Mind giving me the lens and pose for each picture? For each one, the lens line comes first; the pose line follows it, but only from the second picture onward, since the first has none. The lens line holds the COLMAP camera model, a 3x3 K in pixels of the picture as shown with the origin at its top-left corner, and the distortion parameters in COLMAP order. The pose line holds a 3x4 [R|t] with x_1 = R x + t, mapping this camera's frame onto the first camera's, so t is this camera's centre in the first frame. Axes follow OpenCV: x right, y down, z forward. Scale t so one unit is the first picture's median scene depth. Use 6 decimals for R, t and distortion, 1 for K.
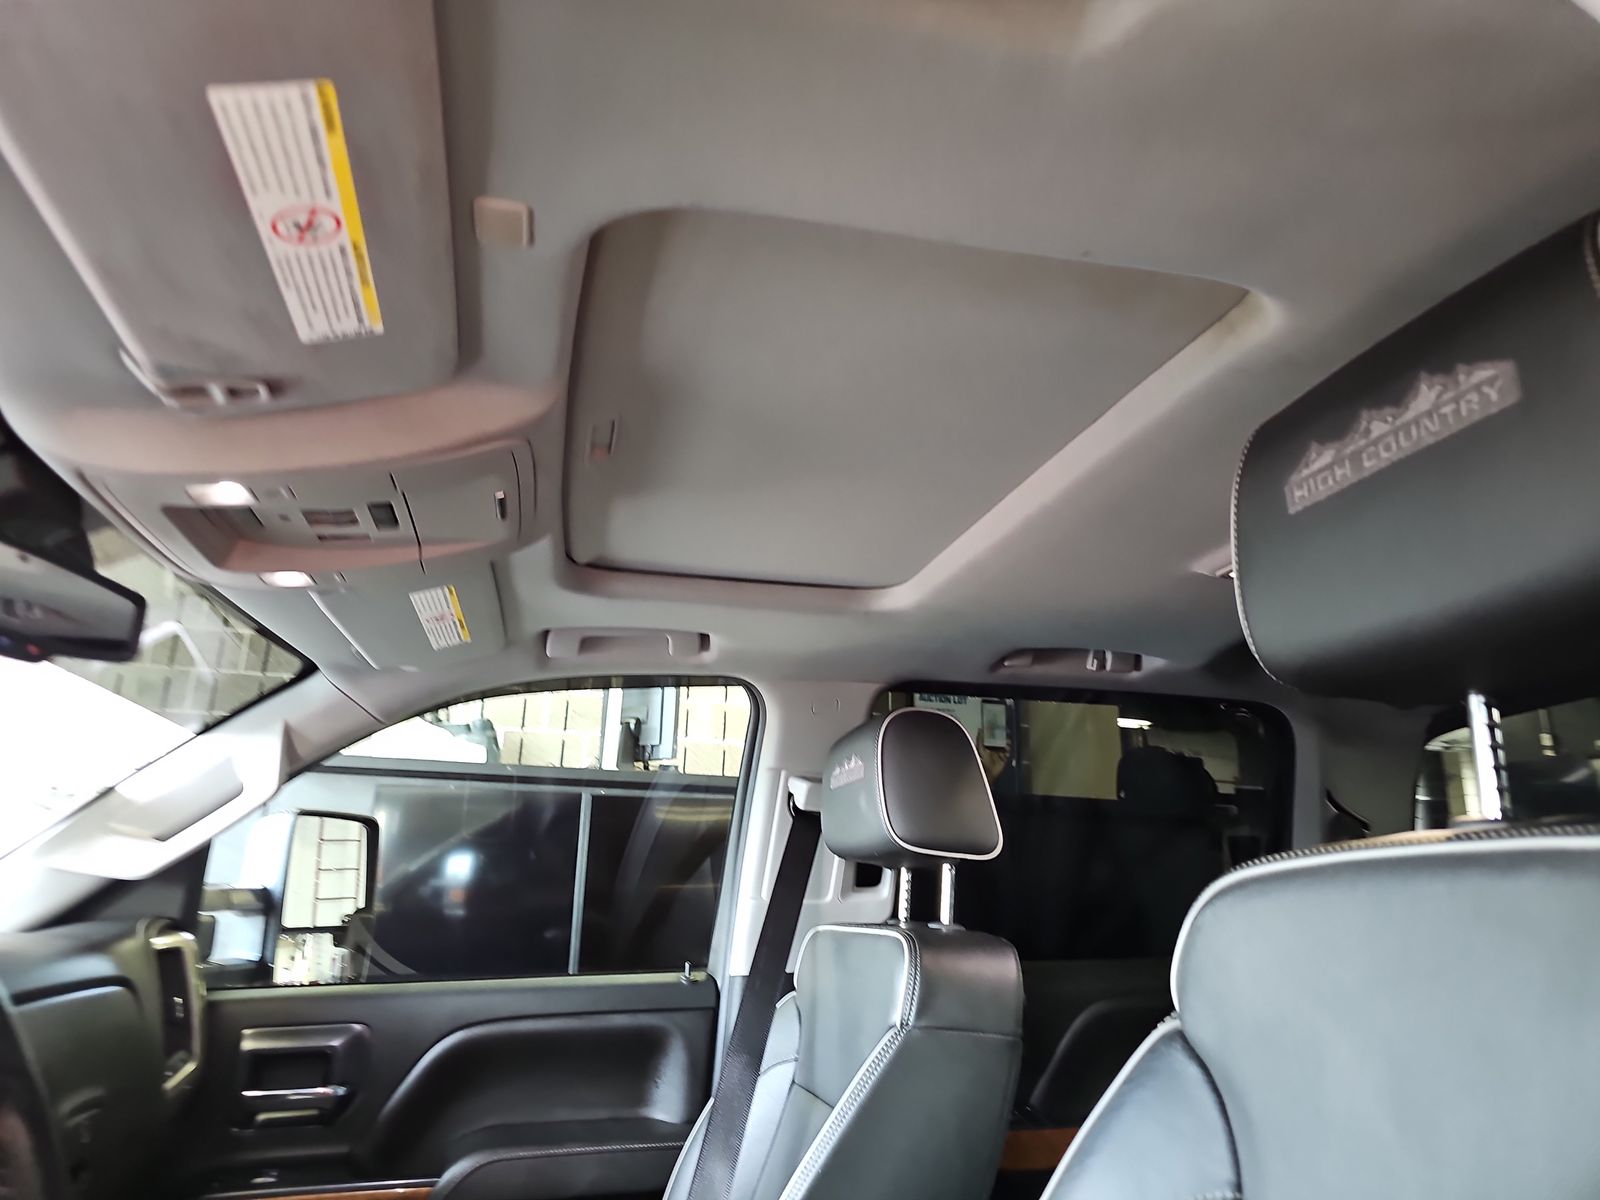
lens RADIAL K [[1072.6, 0, 794.7], [0, 1072.6, 597.7], [0, 0, 1]] dist [0.045318, -0.015895]
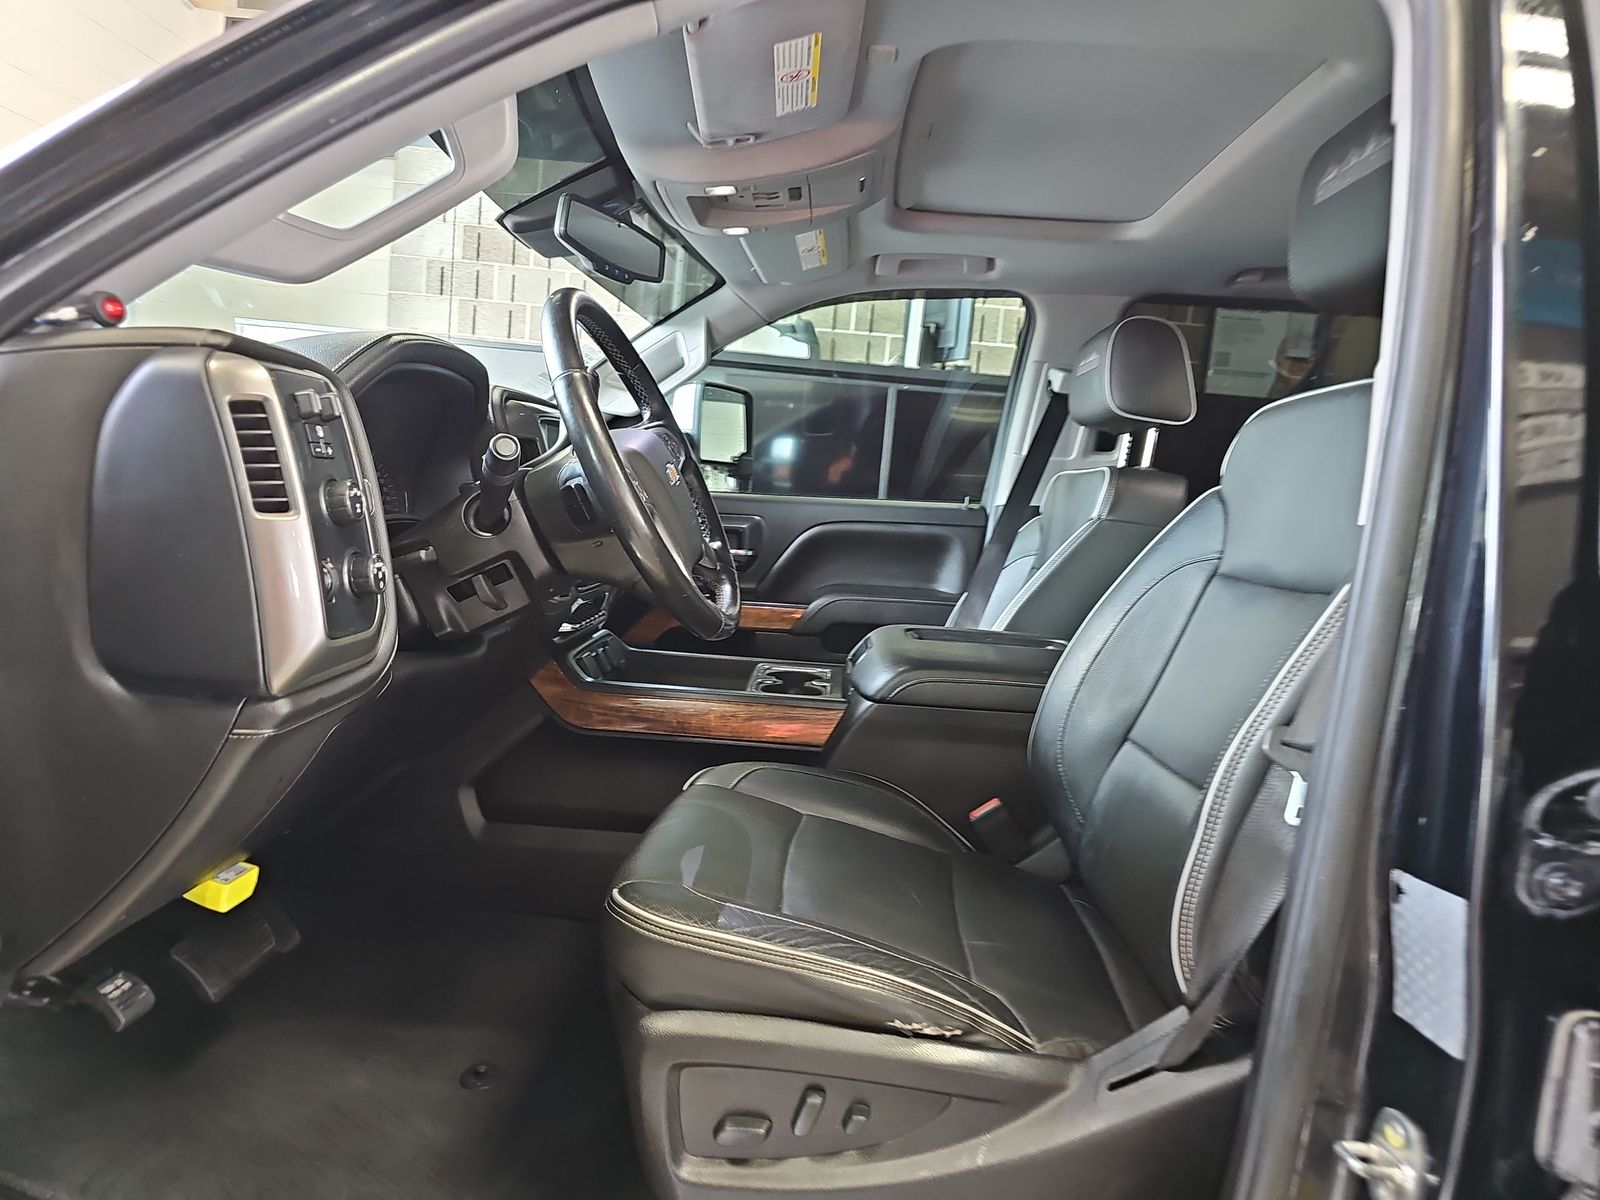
lens RADIAL K [[1072.6, 0, 785.7], [0, 1072.6, 590.1], [0, 0, 1]] dist [0.045318, -0.015895]
pose [[0.961081, 0.083911, -0.263216, 0.058567], [0.012422, 0.938669, 0.344595, -0.043529], [0.275988, -0.334454, 0.901095, -0.420029]]
